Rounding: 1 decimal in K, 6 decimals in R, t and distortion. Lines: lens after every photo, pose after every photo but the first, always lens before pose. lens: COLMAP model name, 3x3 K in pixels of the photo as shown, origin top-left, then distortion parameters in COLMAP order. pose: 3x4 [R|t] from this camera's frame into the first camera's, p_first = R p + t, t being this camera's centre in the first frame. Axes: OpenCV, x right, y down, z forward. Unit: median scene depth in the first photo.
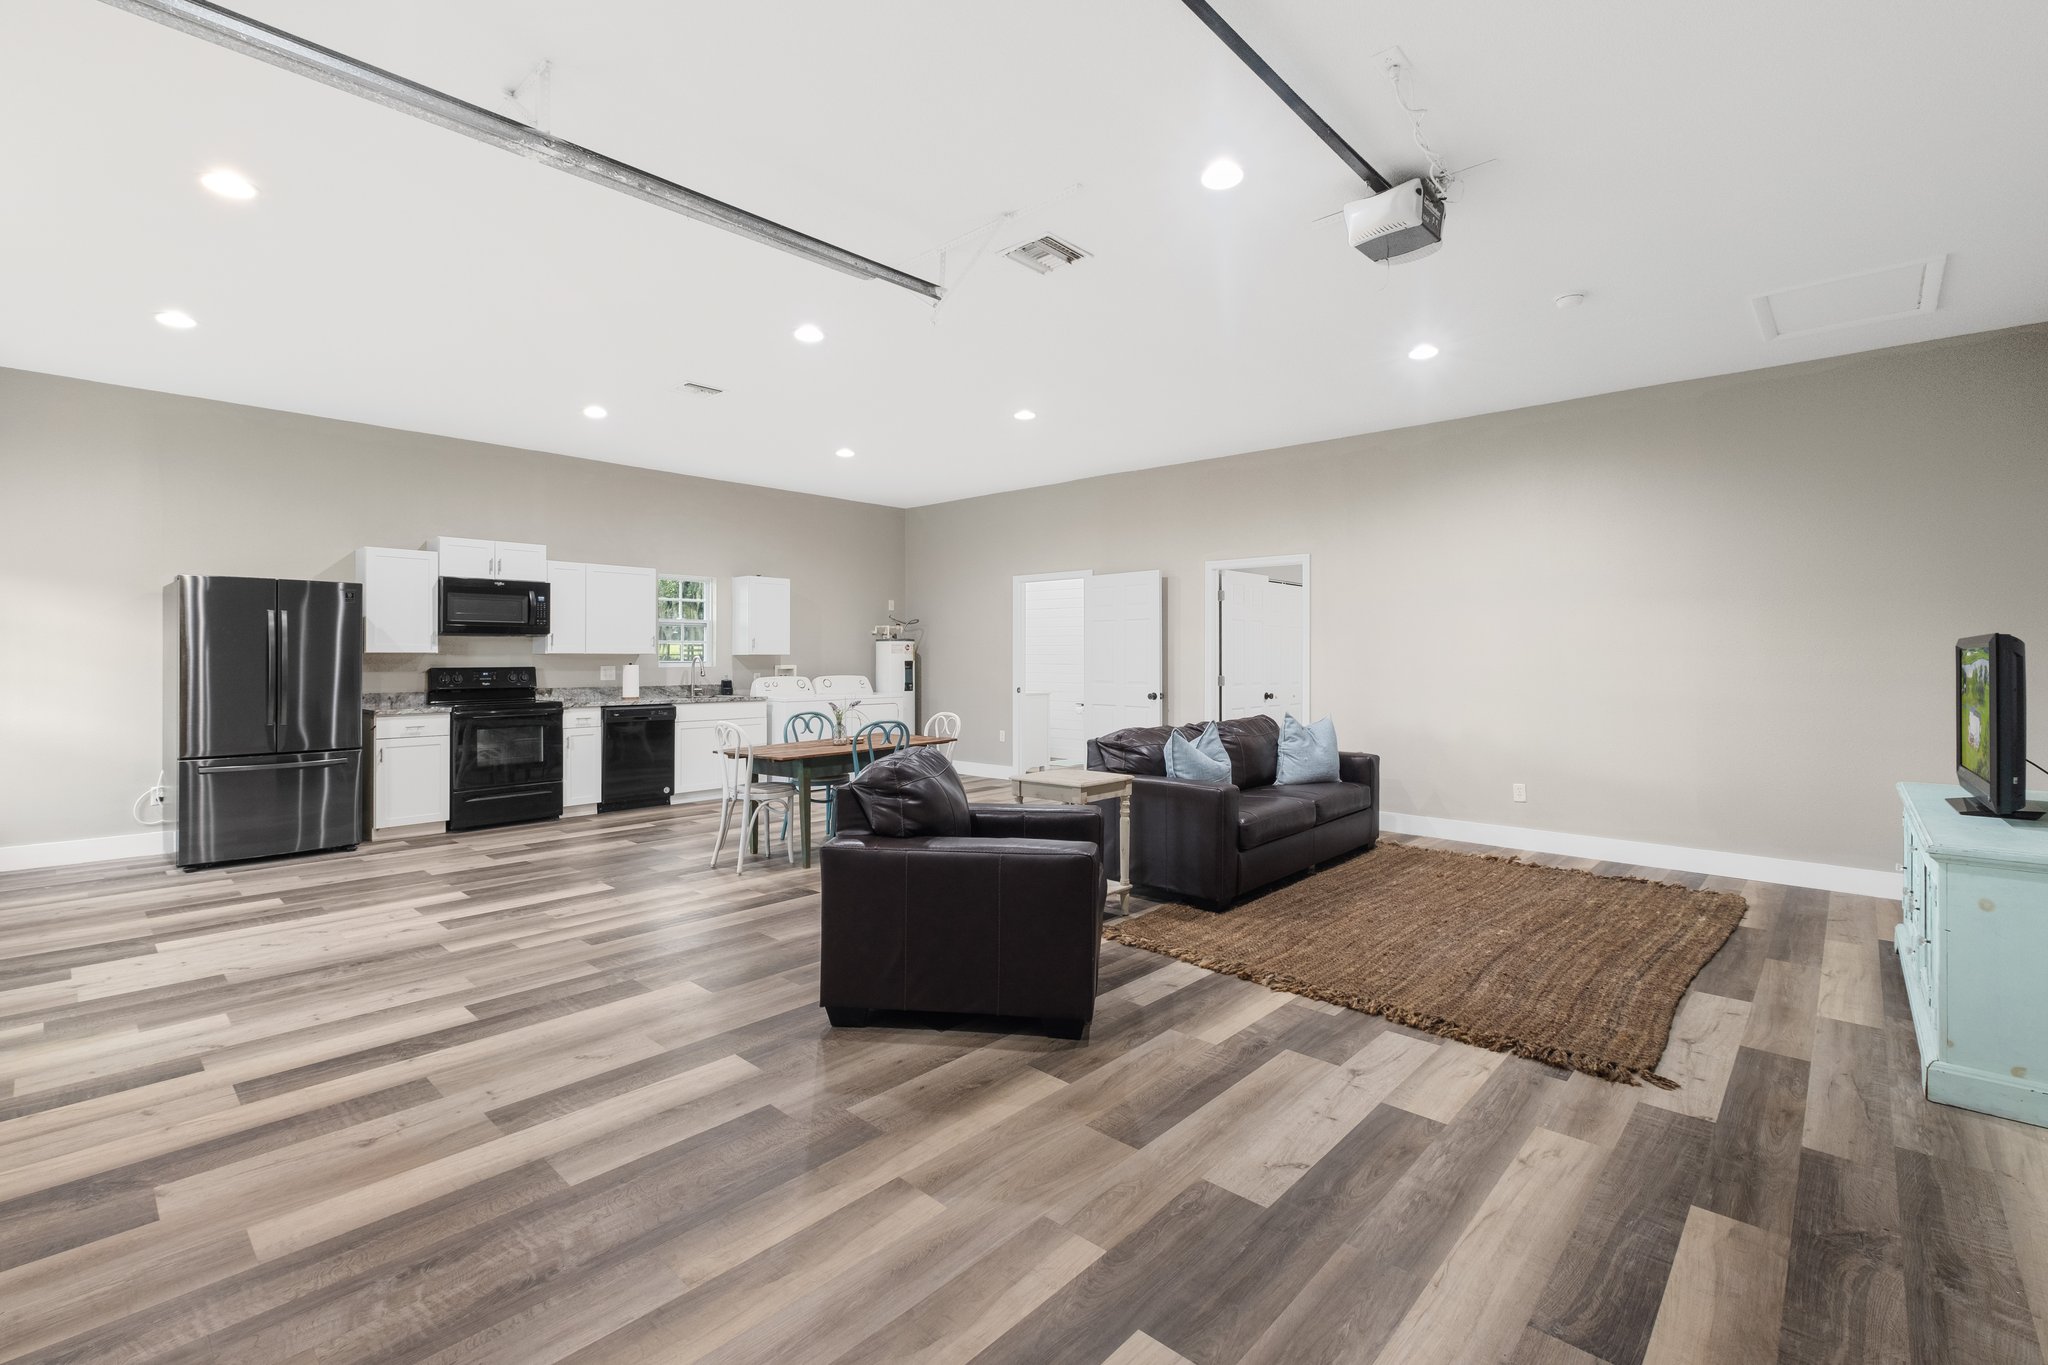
lens RADIAL K [[897.5, 0, 1022.3], [0, 897.5, 658.5], [0, 0, 1]] dist [0.000389, 0.000044]
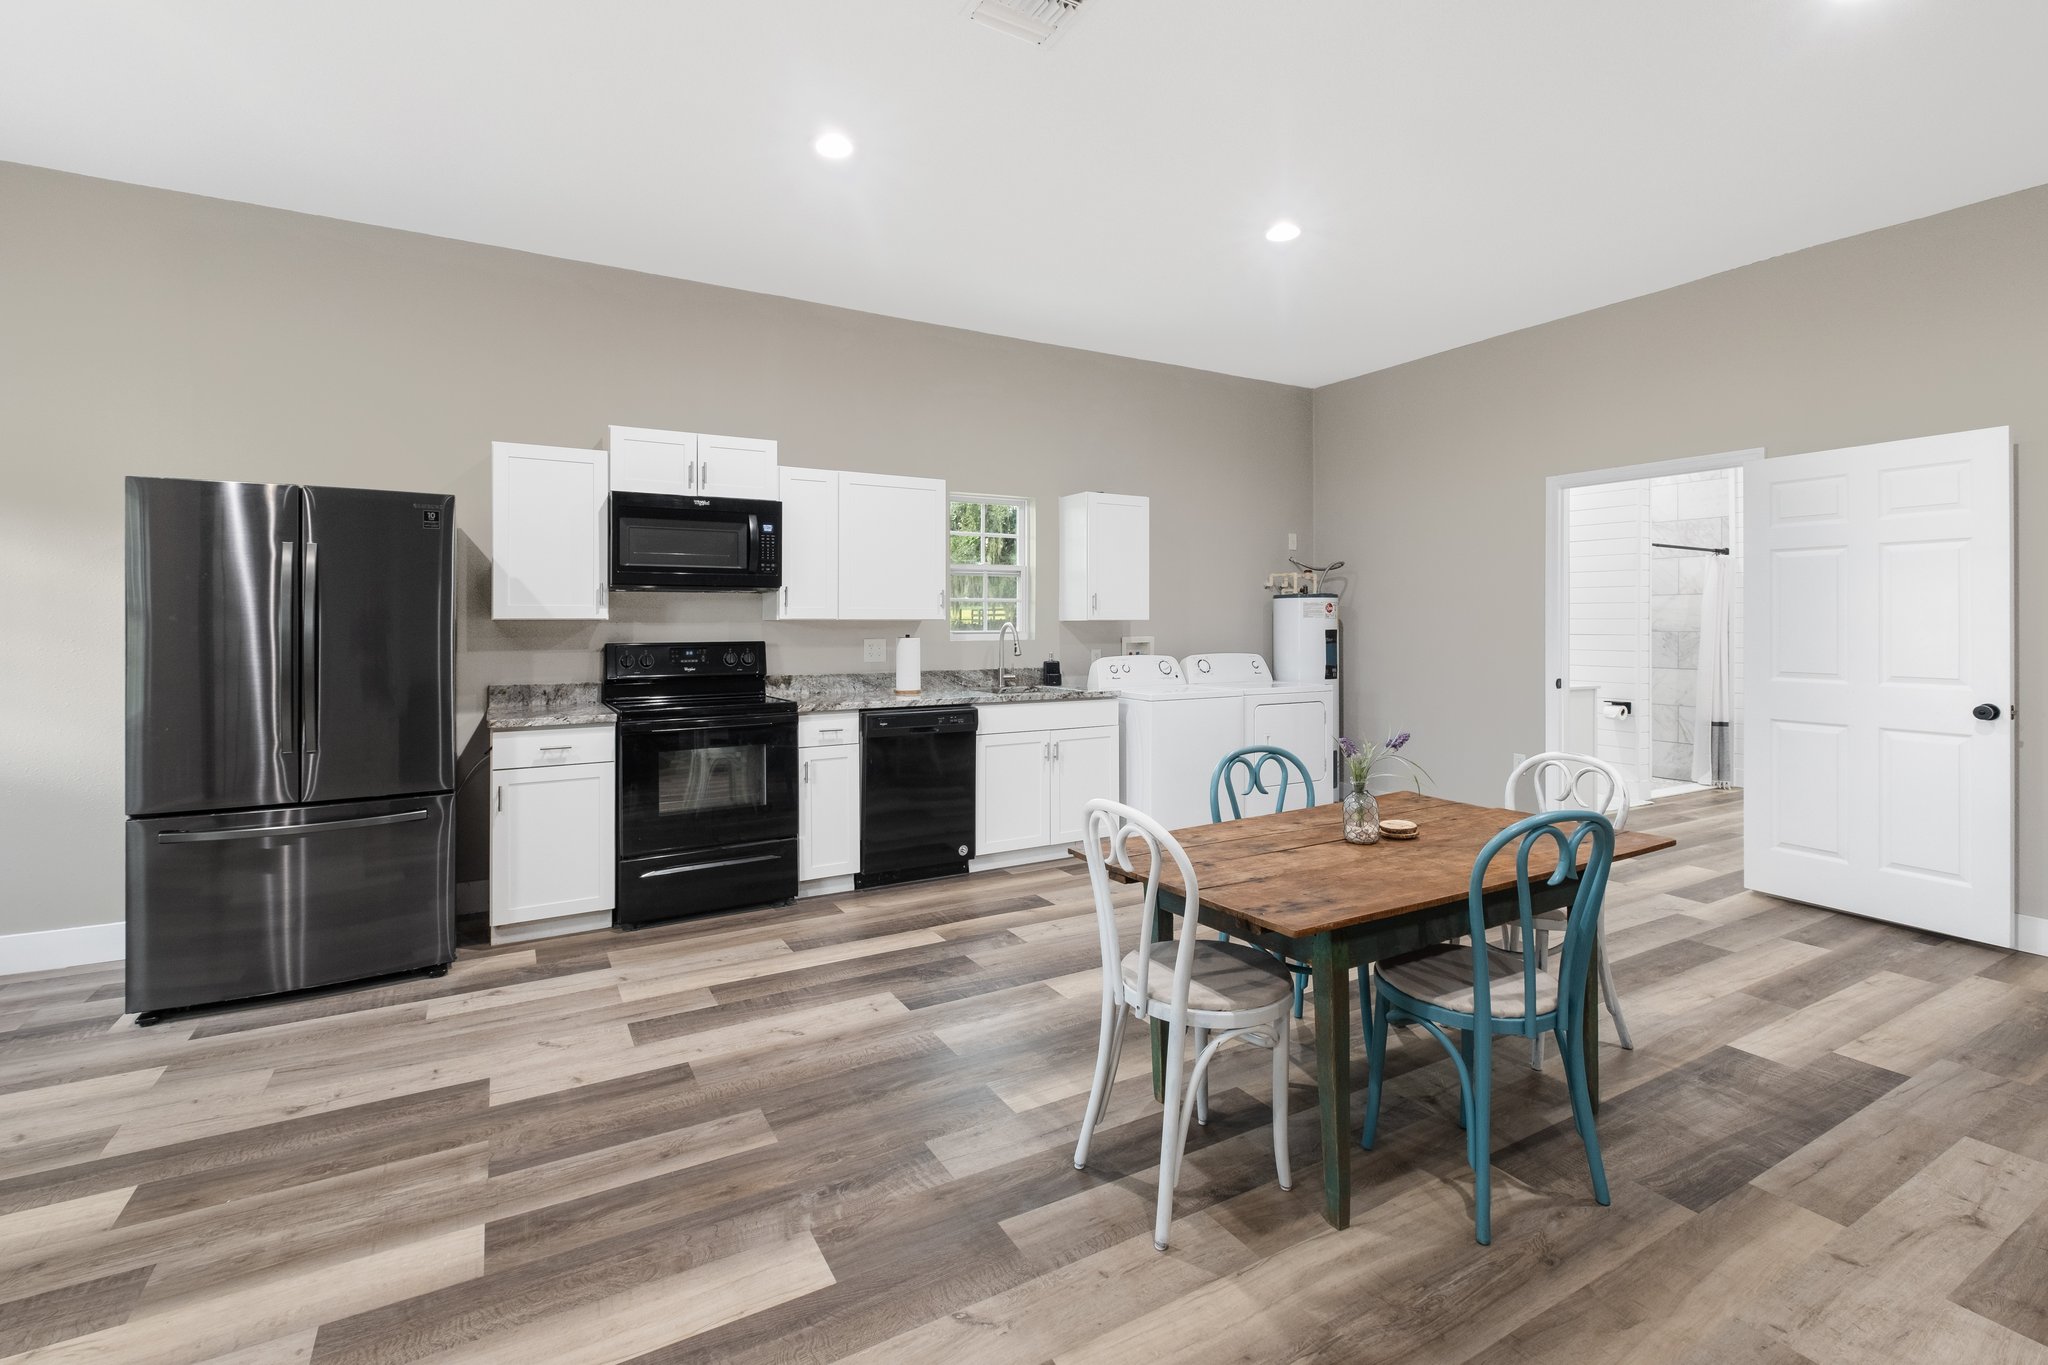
lens RADIAL K [[912.2, 0, 1023.0], [0, 912.2, 622.0], [0, 0, 1]] dist [0.000028, 0.000009]
pose [[0.953857, -0.001883, -0.300255, -0.187502], [0.001564, 0.999998, -0.001303, -0.003066], [0.300257, 0.000773, 0.953858, 0.461871]]
